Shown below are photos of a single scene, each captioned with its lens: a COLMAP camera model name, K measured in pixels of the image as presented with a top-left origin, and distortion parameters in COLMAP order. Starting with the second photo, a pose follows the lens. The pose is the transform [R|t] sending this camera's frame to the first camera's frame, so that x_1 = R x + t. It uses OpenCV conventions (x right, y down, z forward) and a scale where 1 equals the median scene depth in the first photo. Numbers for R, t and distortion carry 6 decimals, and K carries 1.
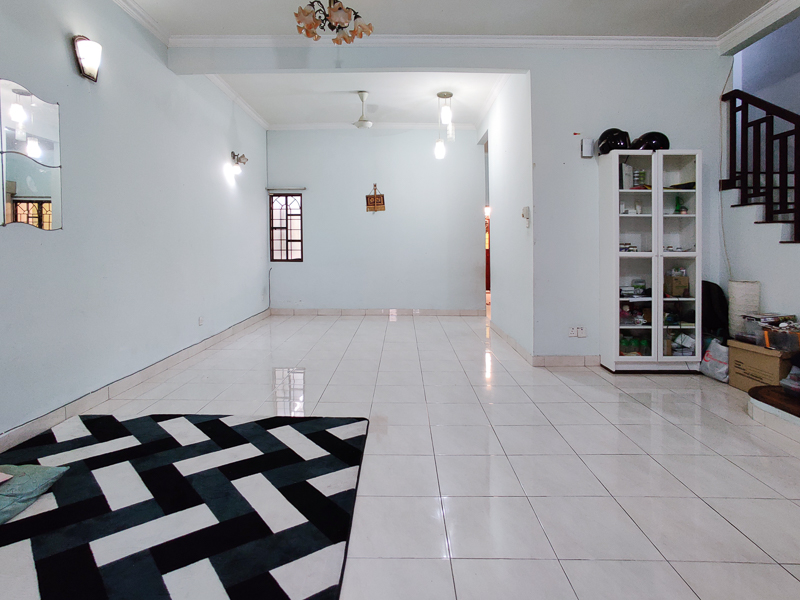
lens RADIAL K [[447.6, 0, 401.0], [0, 447.6, 246.1], [0, 0, 1]] dist [-0.063566, 0.051695]
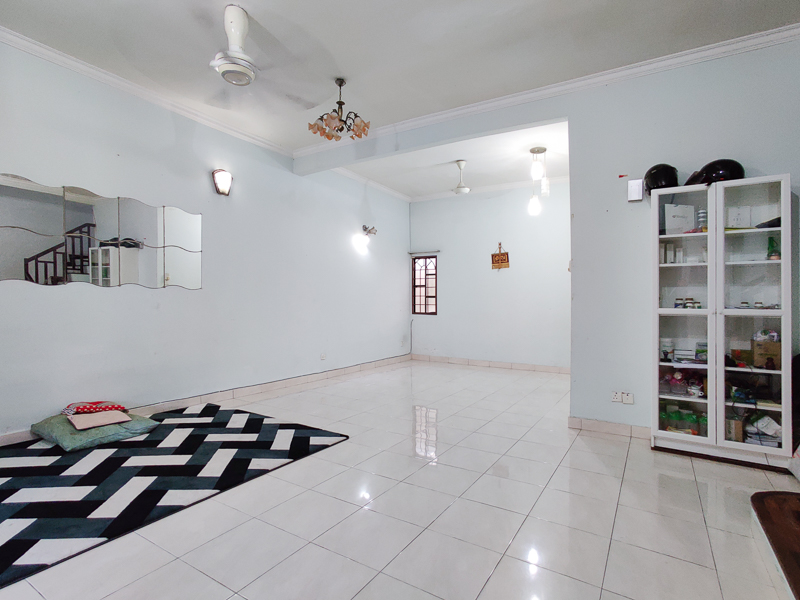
lens RADIAL K [[436.0, 0, 410.2], [0, 436.0, 300.3], [0, 0, 1]] dist [-0.053910, 0.048852]
pose [[0.842557, 0.001769, -0.538604, 0.522486], [-0.004929, 0.999978, -0.004426, 0.003600], [0.538585, 0.006384, 0.842547, 0.036258]]
